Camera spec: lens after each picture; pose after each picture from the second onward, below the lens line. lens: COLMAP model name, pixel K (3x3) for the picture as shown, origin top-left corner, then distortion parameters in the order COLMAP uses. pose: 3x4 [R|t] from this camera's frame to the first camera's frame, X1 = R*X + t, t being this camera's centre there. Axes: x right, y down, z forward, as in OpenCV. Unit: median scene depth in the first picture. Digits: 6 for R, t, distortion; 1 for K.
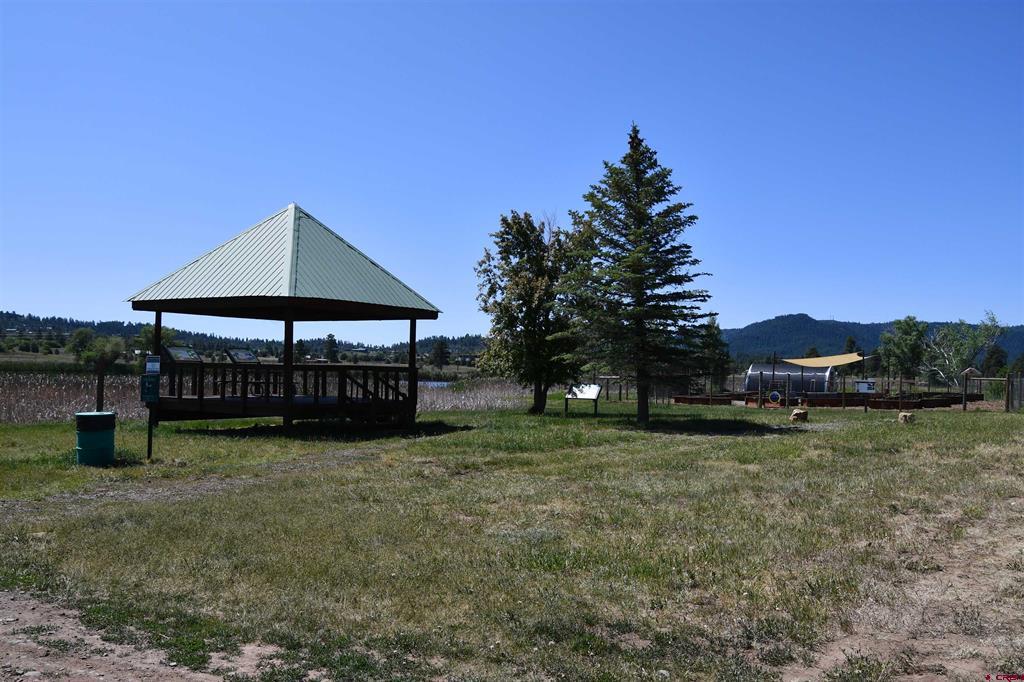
lens RADIAL K [[901.7, 0, 512.0], [0, 901.7, 341.0], [0, 0, 1]] dist [-0.002672, -0.000692]
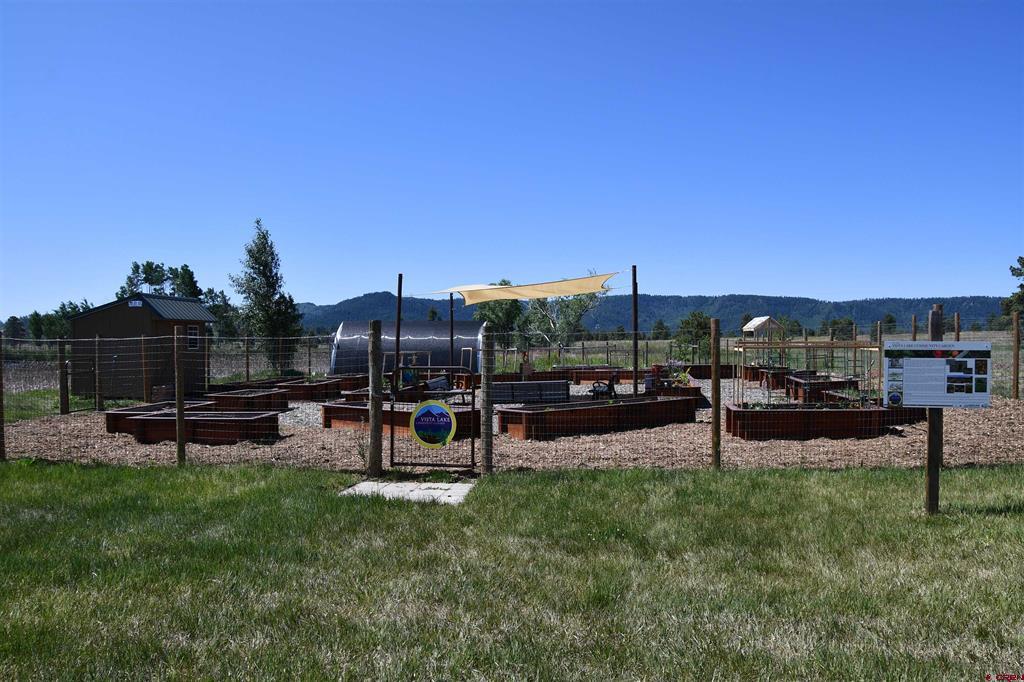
lens RADIAL K [[817.6, 0, 512.0], [0, 817.6, 341.0], [0, 0, 1]] dist [-0.145906, 0.122902]
pose [[0.894272, -0.026471, 0.446739, 0.148942], [0.012772, 0.999352, 0.033648, 0.022761], [-0.447341, -0.024384, 0.894031, 0.556315]]
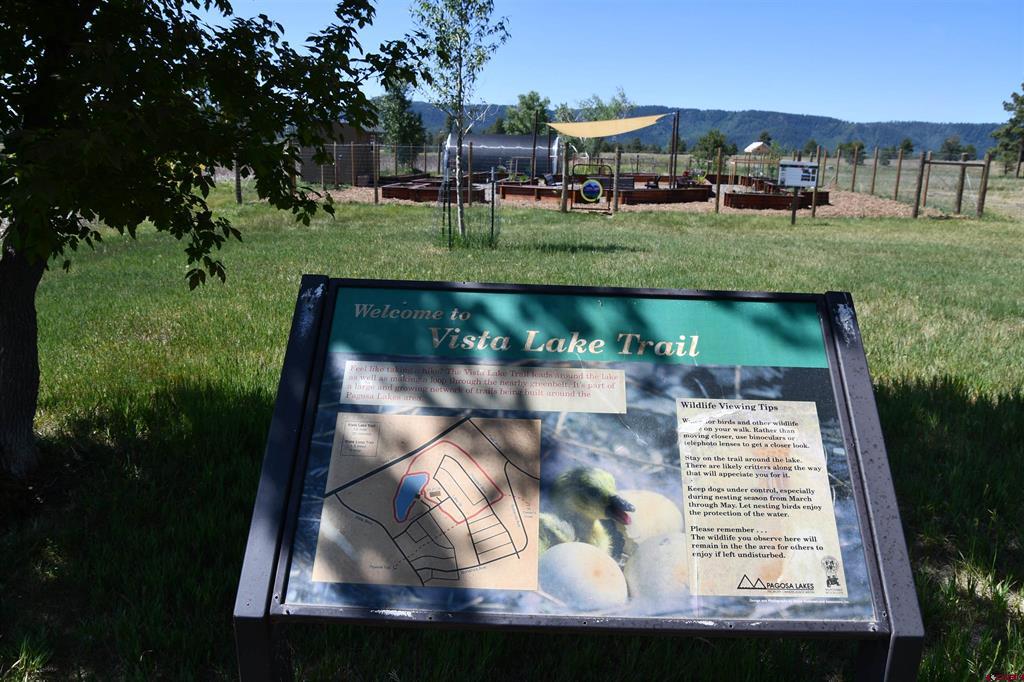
lens RADIAL K [[817.6, 0, 512.0], [0, 817.6, 341.0], [0, 0, 1]] dist [-0.145906, 0.122902]
pose [[0.900949, -0.099417, 0.422383, 0.023859], [-0.016497, 0.964849, 0.262288, 0.015485], [-0.433611, -0.243276, 0.867639, 0.403501]]
